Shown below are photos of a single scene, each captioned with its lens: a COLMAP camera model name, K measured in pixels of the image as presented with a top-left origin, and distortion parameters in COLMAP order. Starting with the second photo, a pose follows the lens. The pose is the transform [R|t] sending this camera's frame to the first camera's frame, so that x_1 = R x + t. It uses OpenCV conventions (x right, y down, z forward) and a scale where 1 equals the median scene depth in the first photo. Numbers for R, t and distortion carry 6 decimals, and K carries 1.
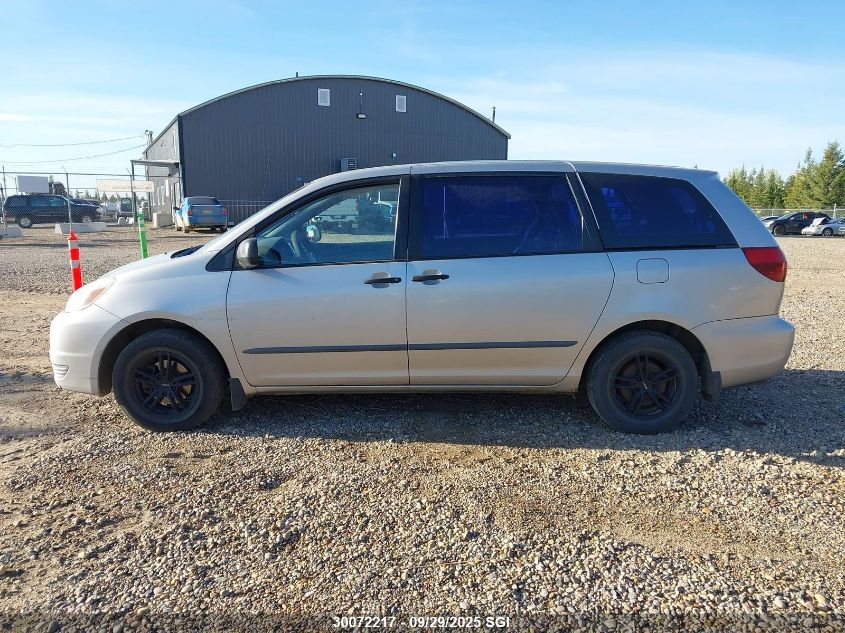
lens RADIAL K [[655.1, 0, 422.5], [0, 655.1, 316.5], [0, 0, 1]] dist [0.020905, -0.003326]
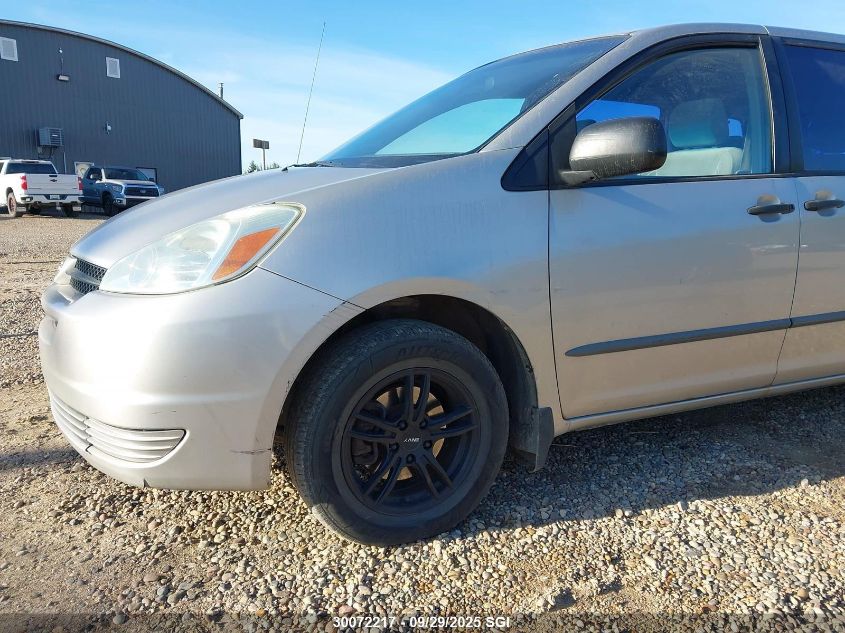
lens RADIAL K [[655.1, 0, 422.5], [0, 655.1, 316.5], [0, 0, 1]] dist [0.020905, -0.003326]
pose [[0.907074, -0.066910, 0.415619, -0.568194], [0.060617, 0.997759, 0.028333, 0.004453], [-0.416584, -0.000506, 0.909097, 0.576878]]
